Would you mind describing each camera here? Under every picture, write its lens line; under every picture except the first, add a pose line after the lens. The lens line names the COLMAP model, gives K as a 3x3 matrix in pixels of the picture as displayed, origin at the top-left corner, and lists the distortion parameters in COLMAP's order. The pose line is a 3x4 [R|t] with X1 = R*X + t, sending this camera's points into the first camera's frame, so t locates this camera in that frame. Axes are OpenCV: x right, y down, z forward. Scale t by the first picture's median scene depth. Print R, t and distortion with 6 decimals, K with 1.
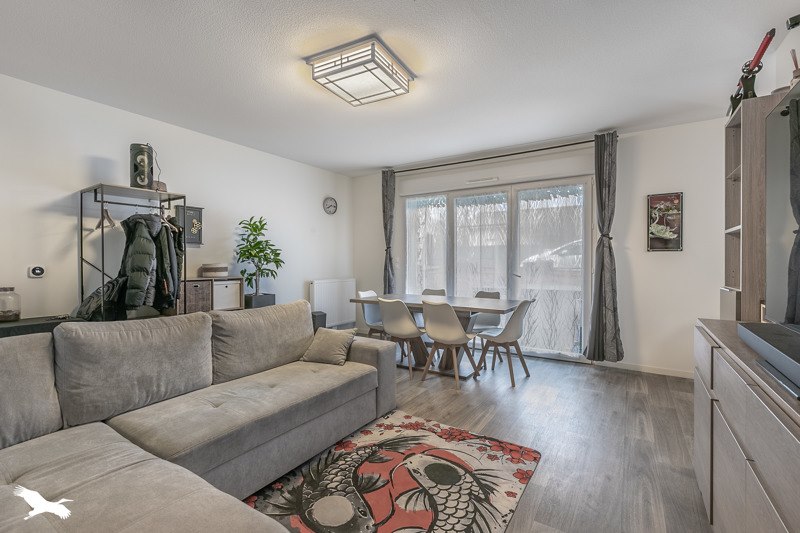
lens RADIAL K [[366.9, 0, 401.1], [0, 366.9, 265.3], [0, 0, 1]] dist [0.002831, 0.000389]
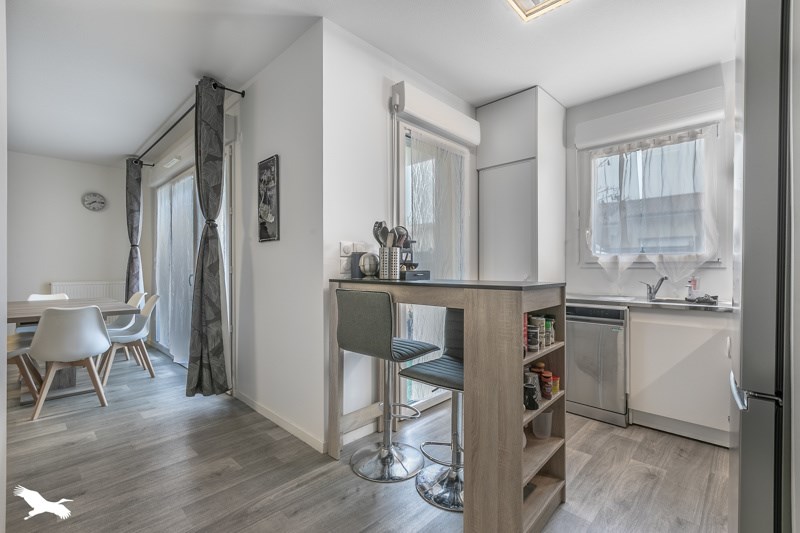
lens RADIAL K [[366.9, 0, 399.7], [0, 366.9, 266.2], [0, 0, 1]] dist [0.002831, 0.000389]
pose [[0.977577, -0.003419, -0.210550, 0.789740], [0.001713, 0.999964, -0.008284, 0.010326], [0.210571, 0.007738, 0.977548, 0.266275]]
